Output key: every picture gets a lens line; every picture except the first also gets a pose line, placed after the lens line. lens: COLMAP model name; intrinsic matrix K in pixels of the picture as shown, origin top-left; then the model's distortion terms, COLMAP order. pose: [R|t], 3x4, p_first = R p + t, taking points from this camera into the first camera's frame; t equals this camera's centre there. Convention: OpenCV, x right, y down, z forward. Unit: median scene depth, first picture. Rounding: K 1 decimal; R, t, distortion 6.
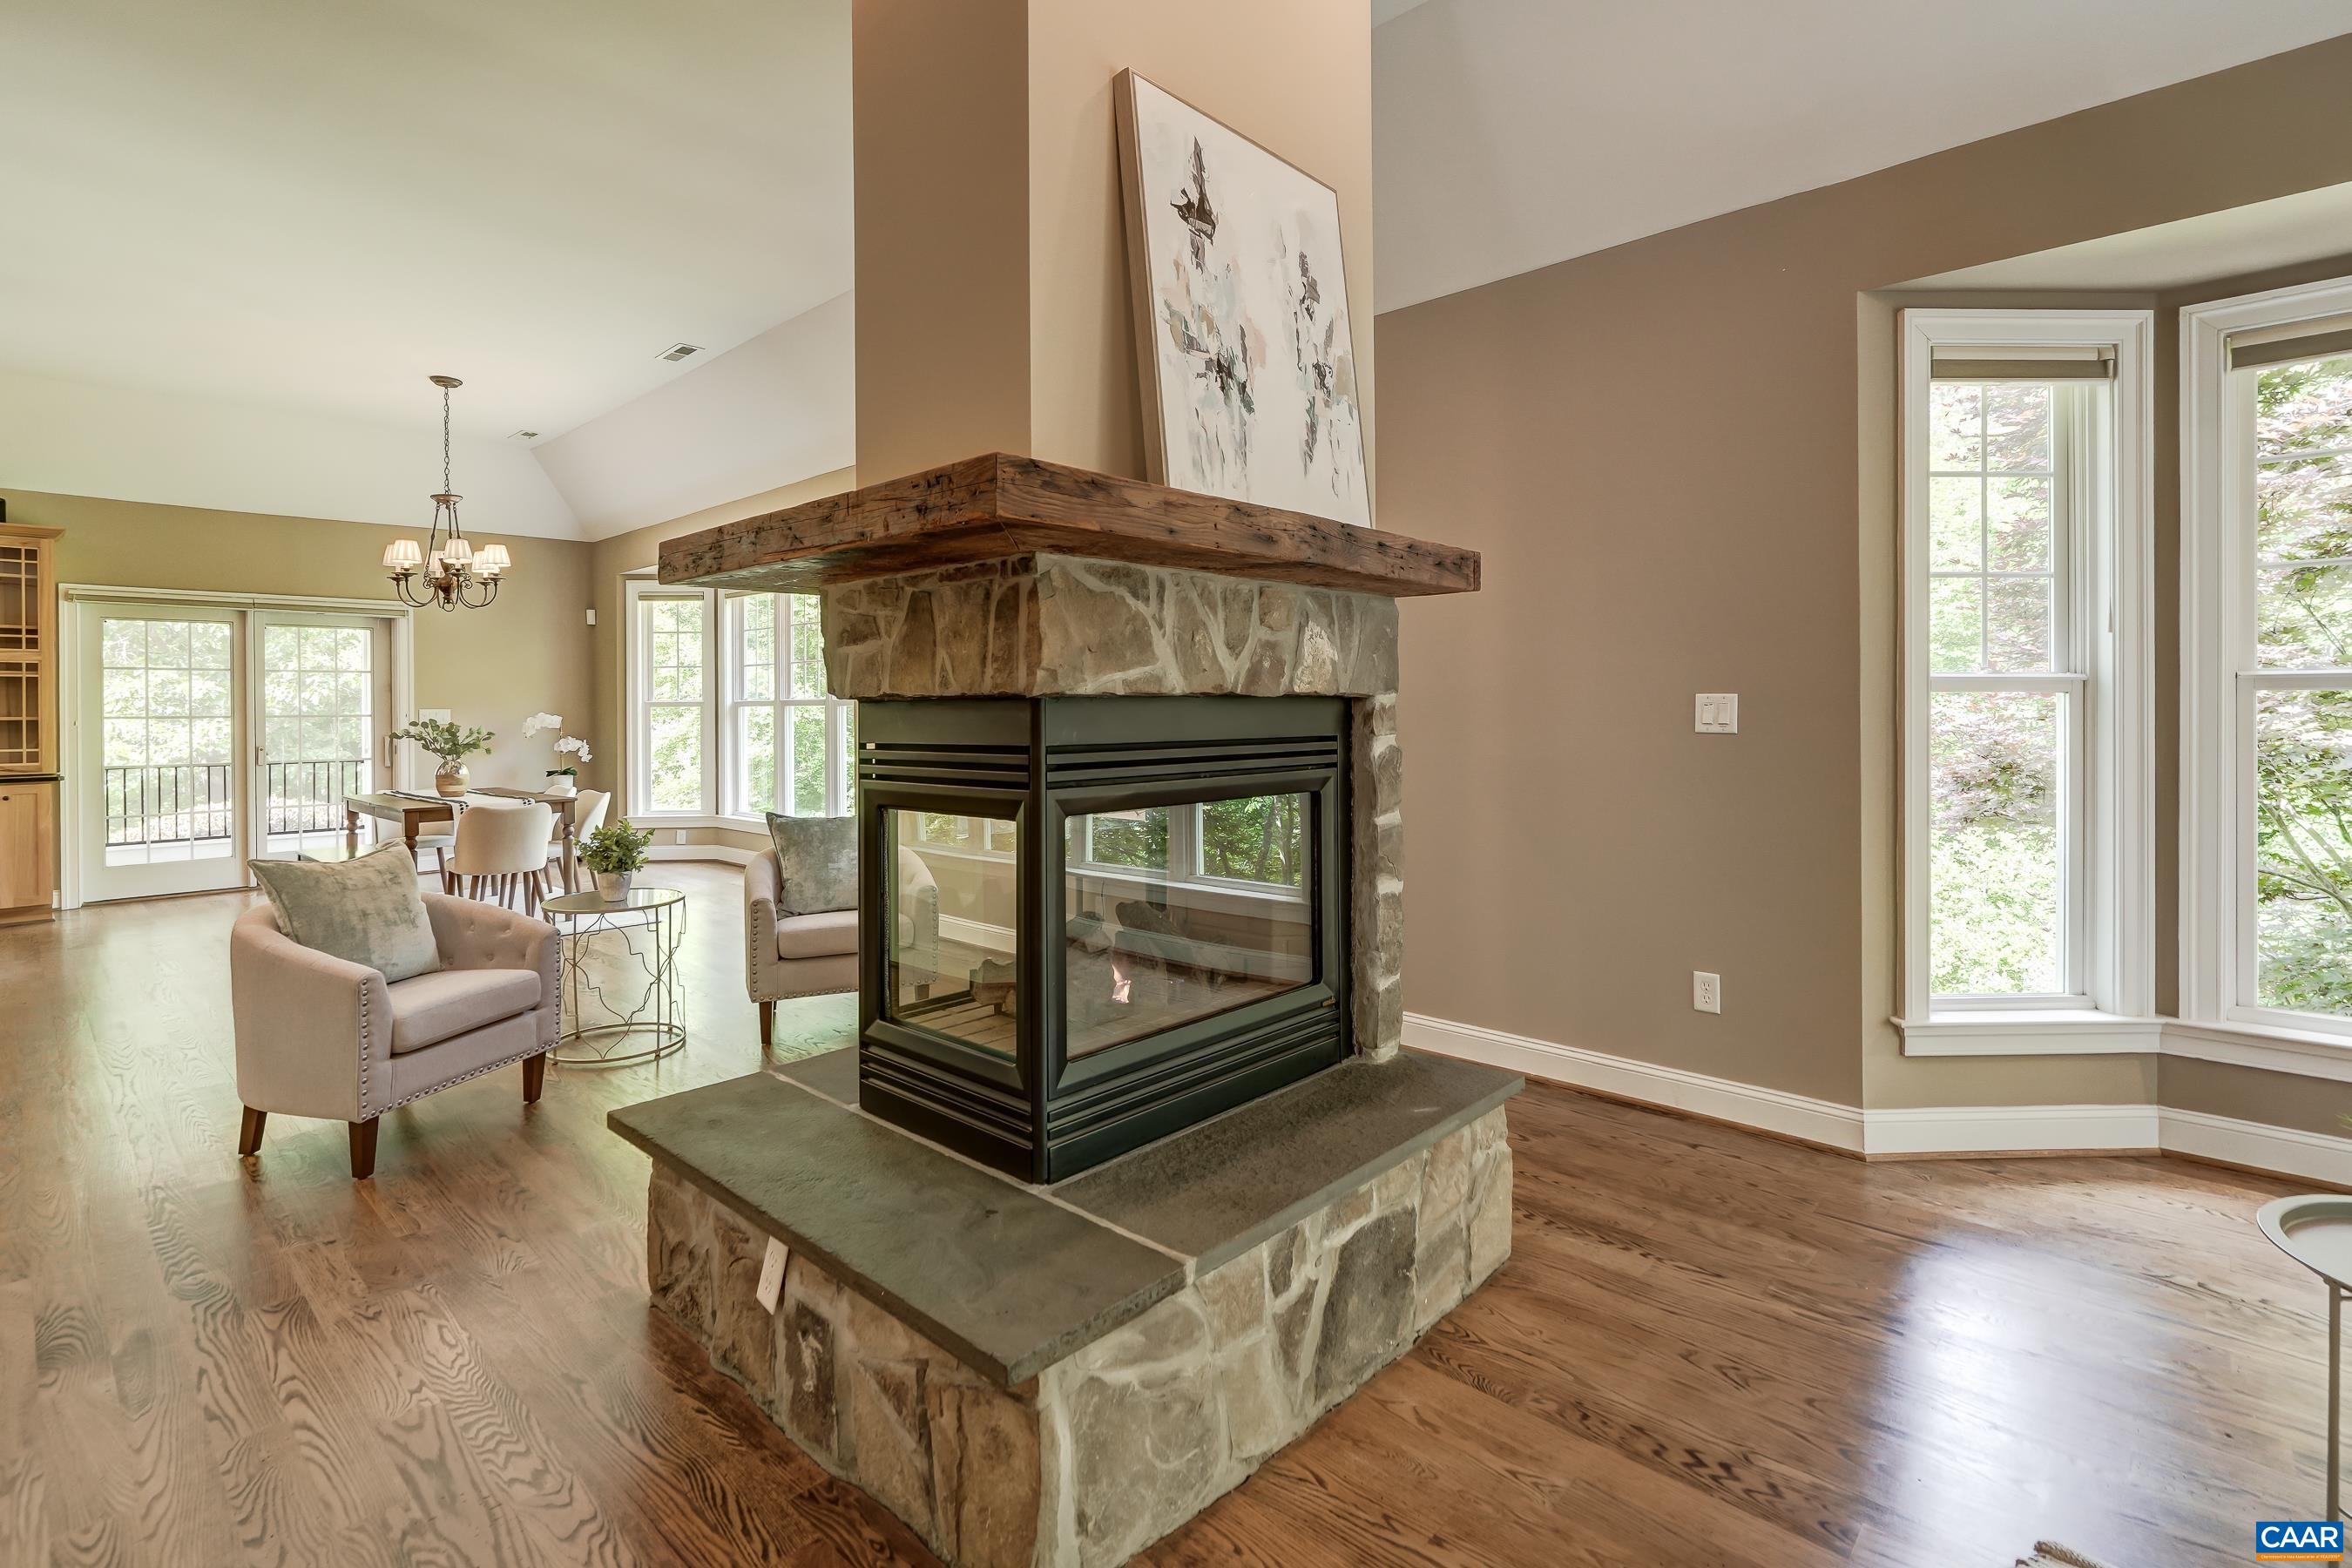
lens RADIAL K [[1094.9, 0, 1161.5], [0, 1094.9, 714.6], [0, 0, 1]] dist [0.002390, 0.001106]
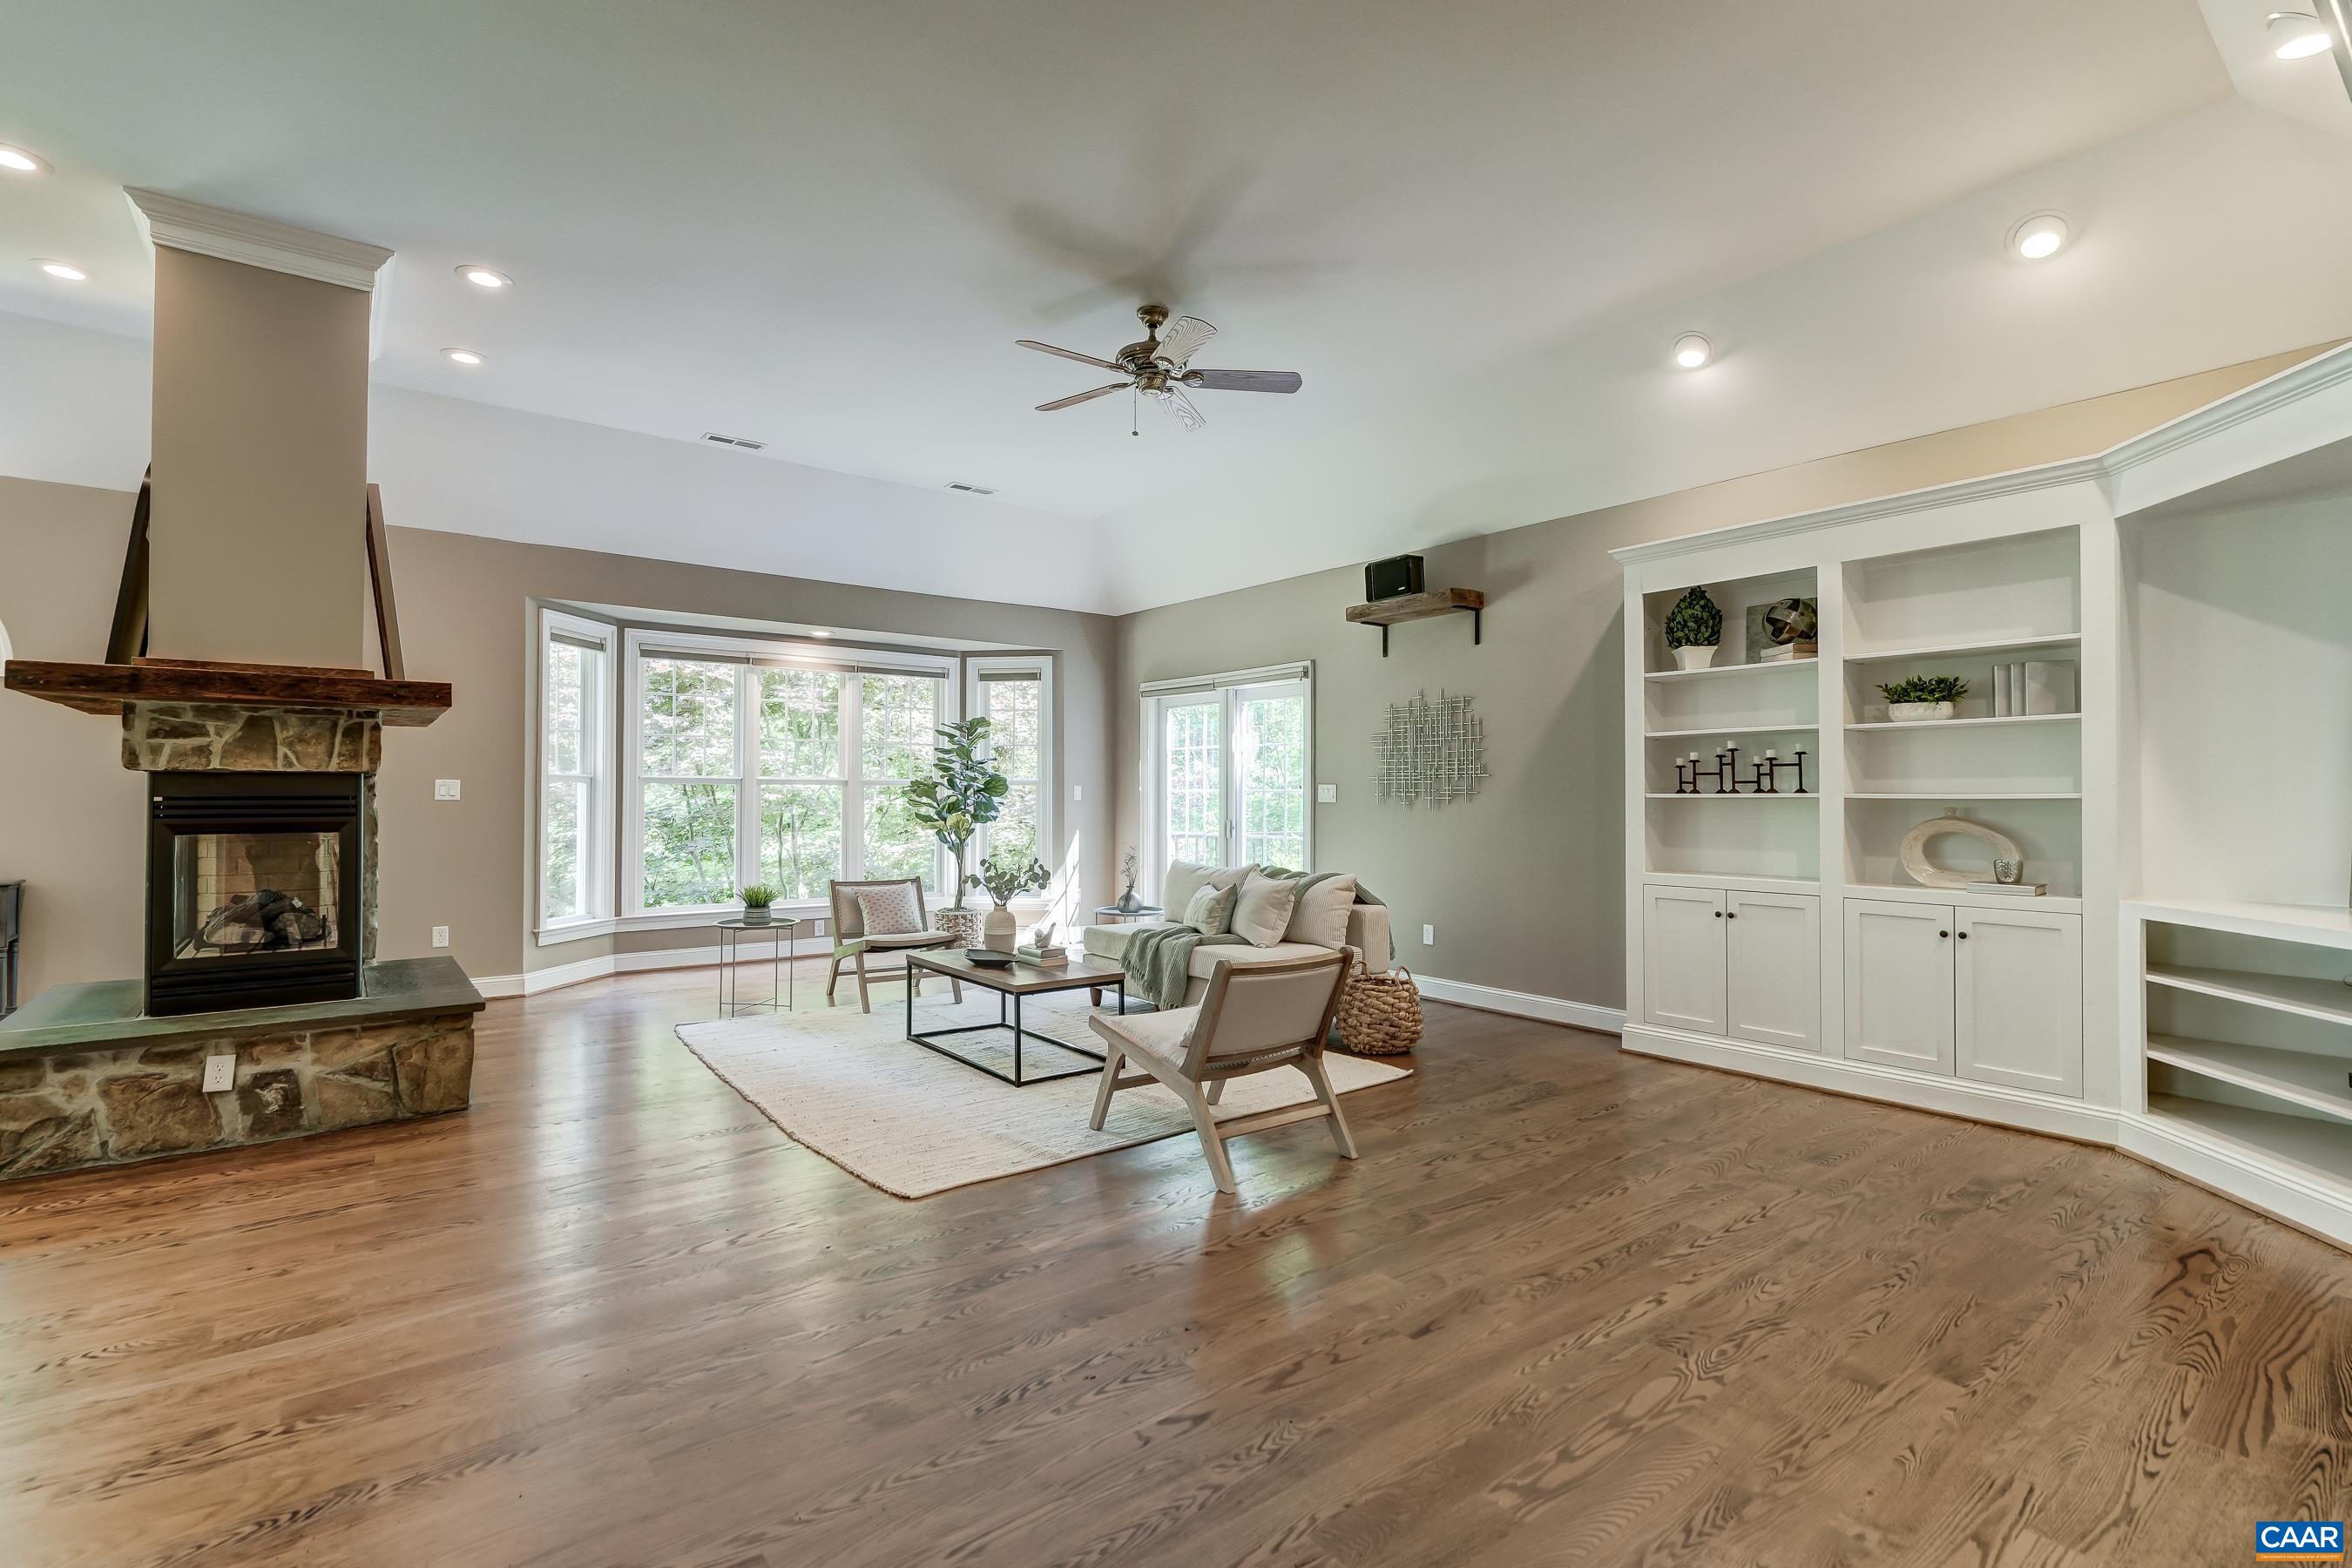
lens RADIAL K [[1094.9, 0, 1178.8], [0, 1094.9, 791.5], [0, 0, 1]] dist [0.002390, 0.001106]
pose [[0.156607, 0.012727, 0.987579, -1.328584], [0.002555, 0.999908, -0.013291, 0.034669], [-0.987658, 0.004605, 0.156560, -0.626771]]
